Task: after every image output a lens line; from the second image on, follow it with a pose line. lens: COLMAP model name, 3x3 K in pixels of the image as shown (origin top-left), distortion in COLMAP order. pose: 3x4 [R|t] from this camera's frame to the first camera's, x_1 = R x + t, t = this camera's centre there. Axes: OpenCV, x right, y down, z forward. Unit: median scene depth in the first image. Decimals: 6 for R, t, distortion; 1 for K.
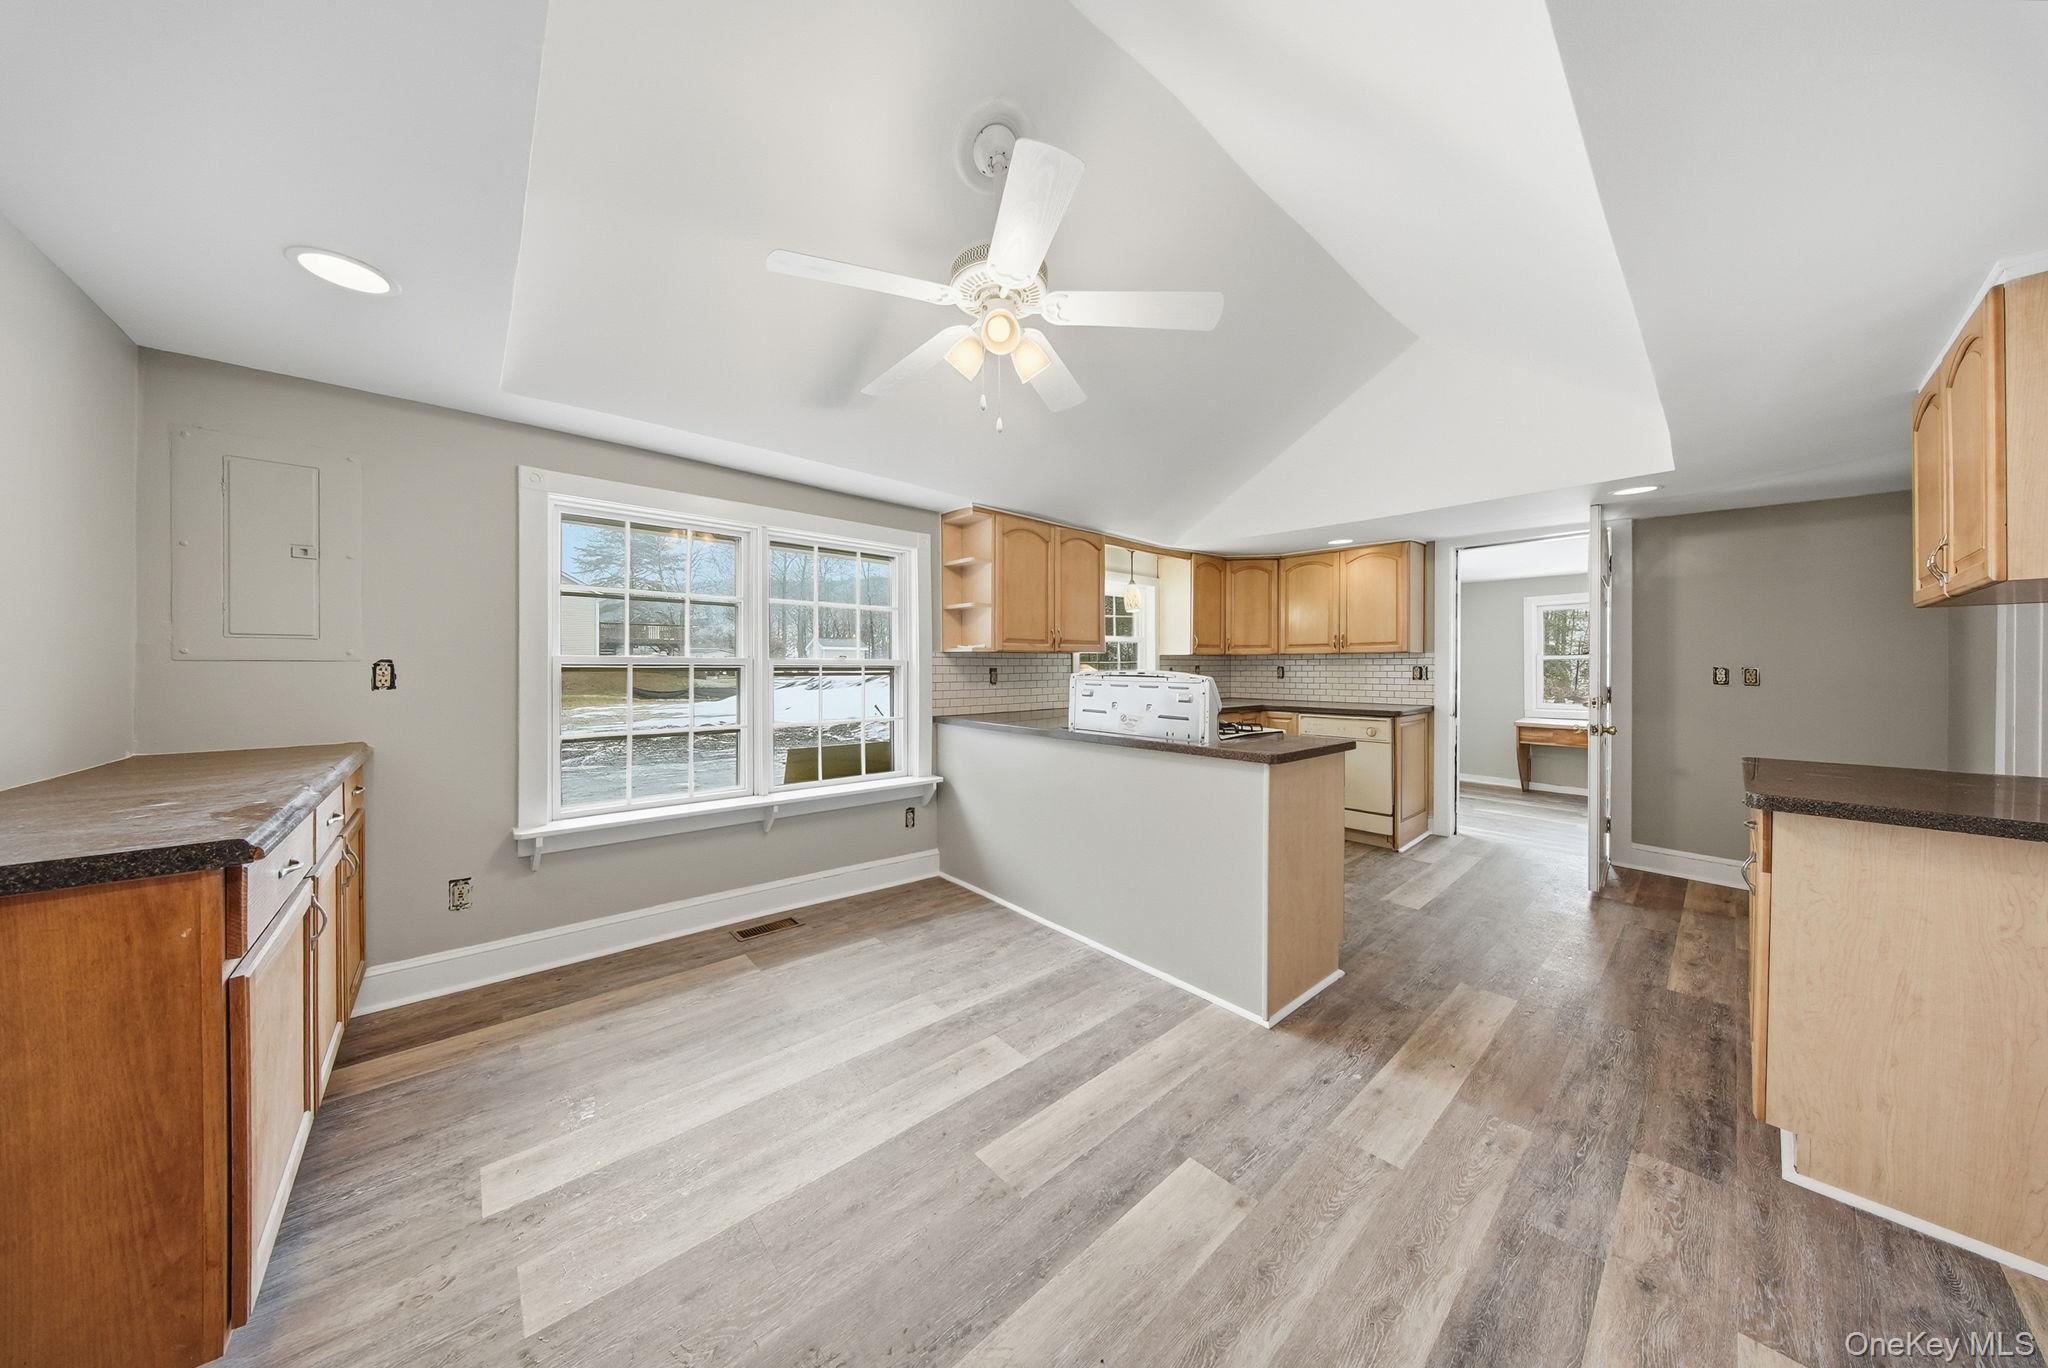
lens RADIAL K [[614.1, 0, 1026.1], [0, 614.1, 670.0], [0, 0, 1]] dist [-0.001702, -0.001197]
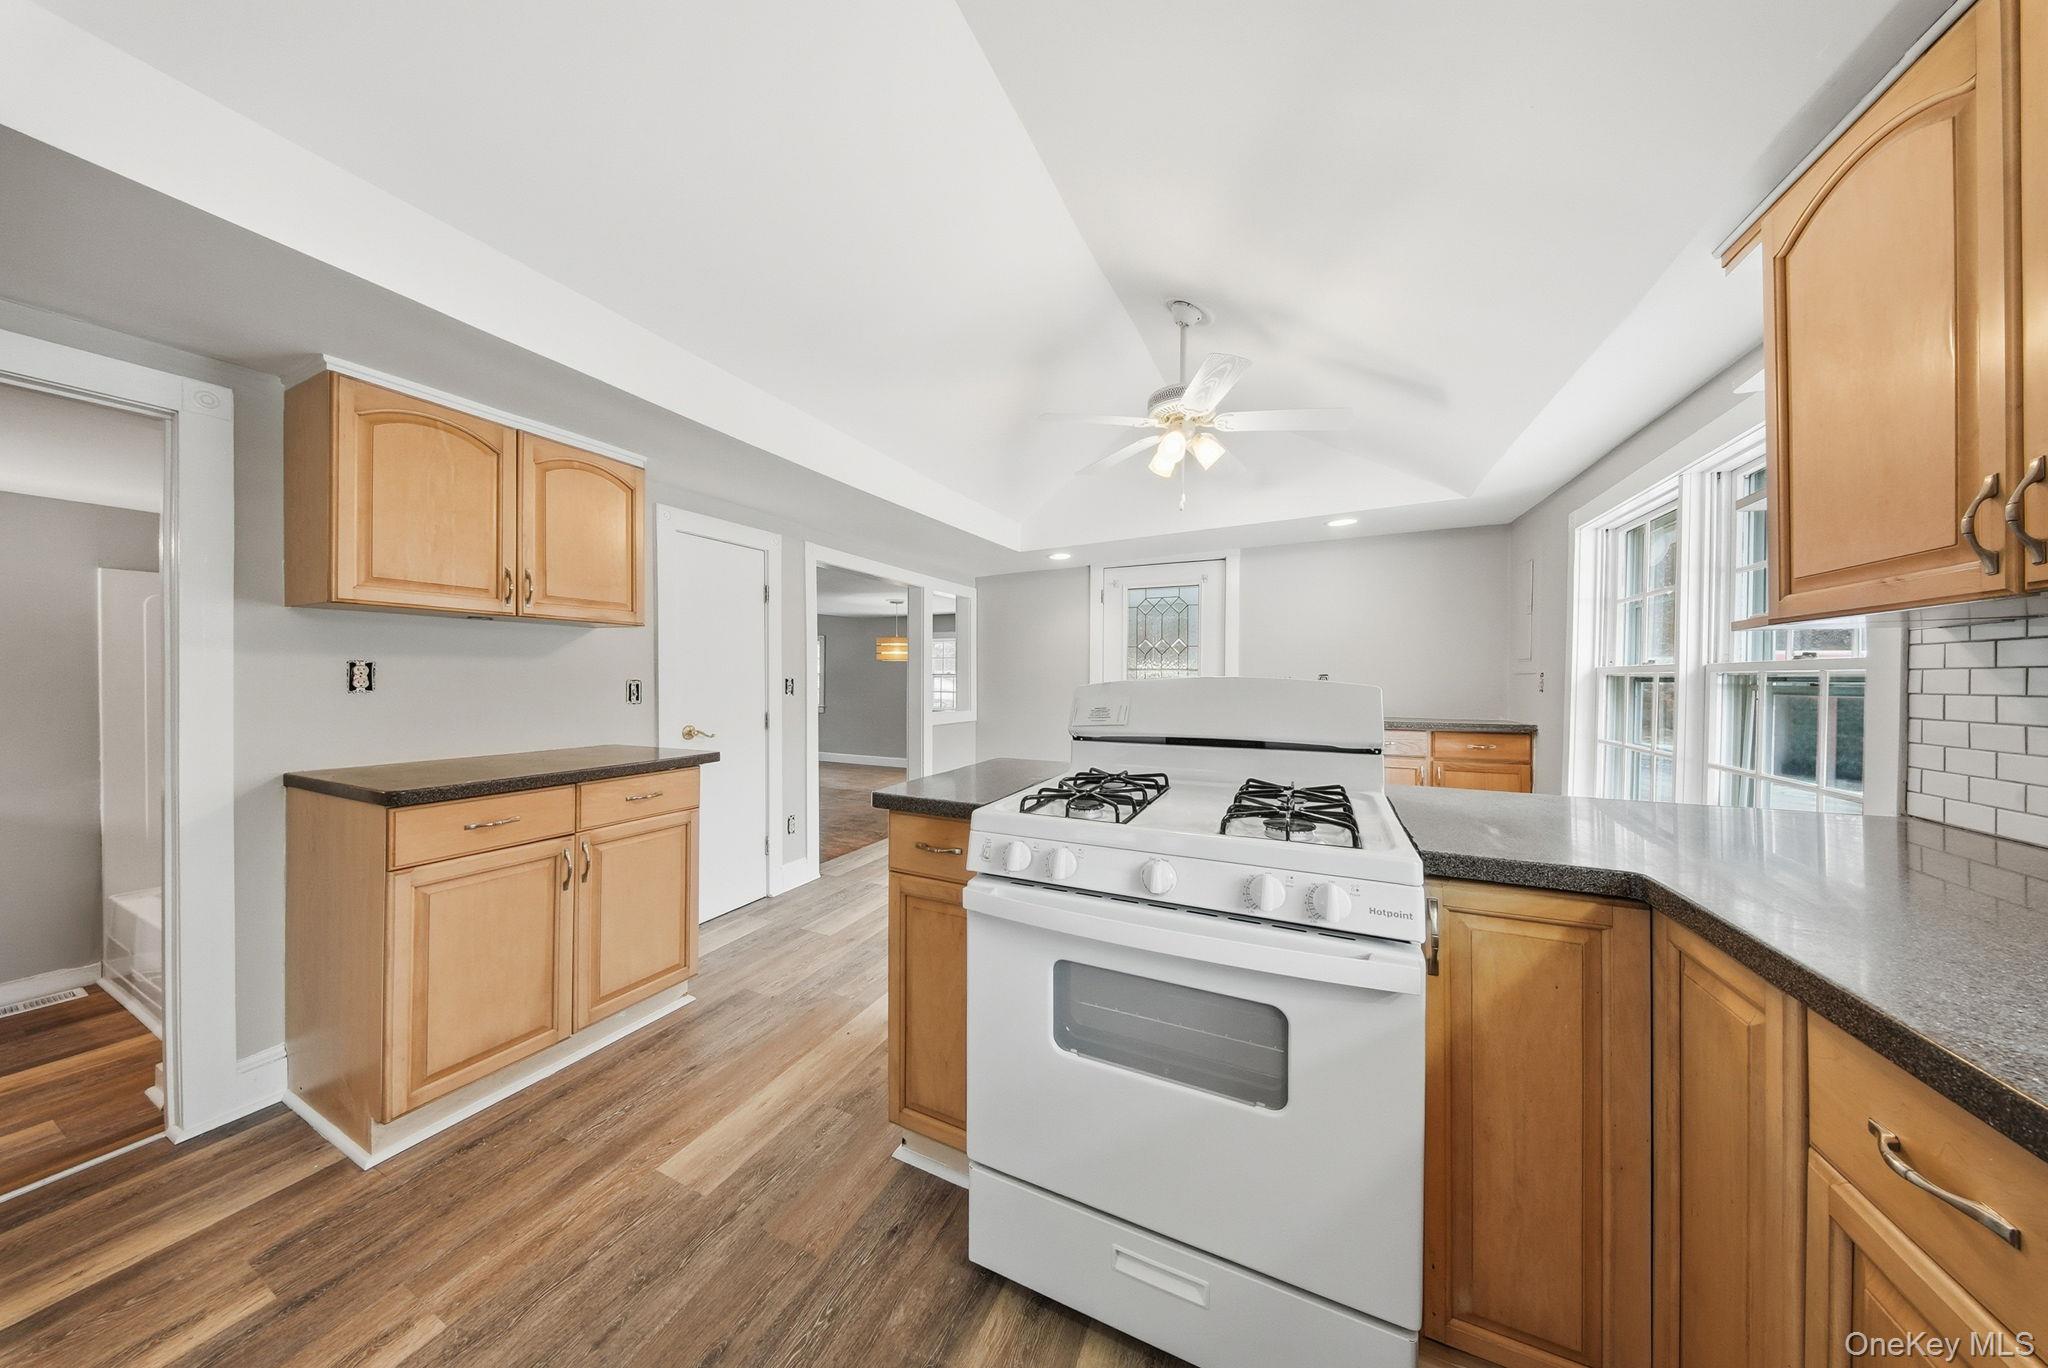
lens RADIAL K [[614.1, 0, 1025.4], [0, 614.1, 676.6], [0, 0, 1]] dist [-0.001702, -0.001197]
pose [[-0.915169, -0.005331, -0.403034, 0.758649], [-0.006781, 0.999975, 0.002170, -0.000228], [0.403012, 0.004719, -0.915182, 1.897805]]
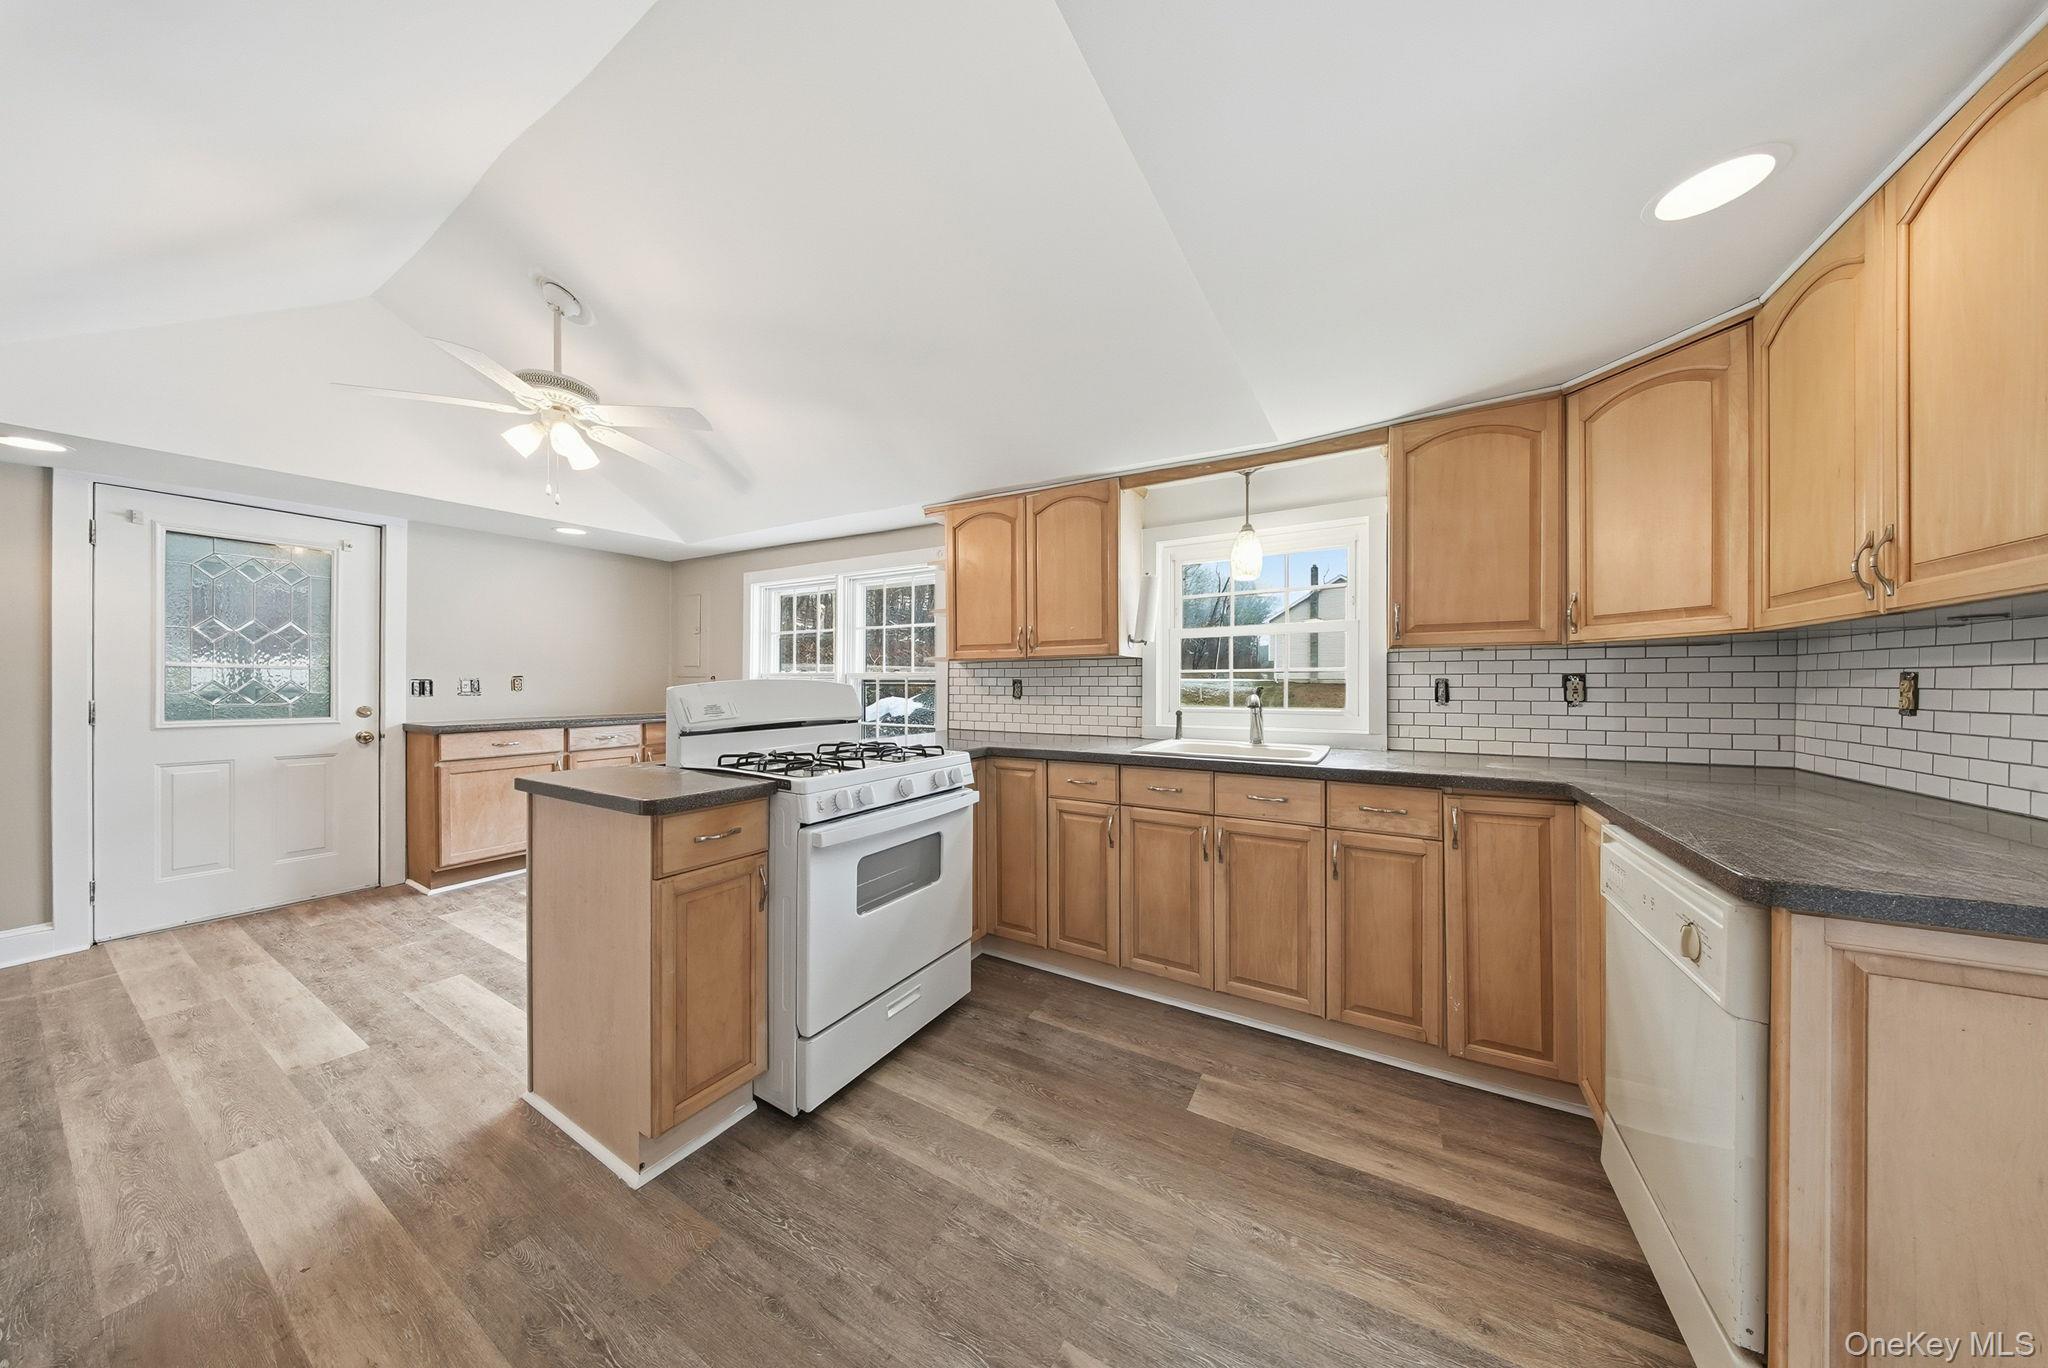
lens RADIAL K [[614.1, 0, 1023.3], [0, 614.1, 684.5], [0, 0, 1]] dist [-0.001702, -0.001197]
pose [[0.326425, 0.002321, -0.945220, 1.396698], [-0.006725, 0.999977, 0.000133, 0.006082], [0.945199, 0.006313, 0.326434, 1.348120]]
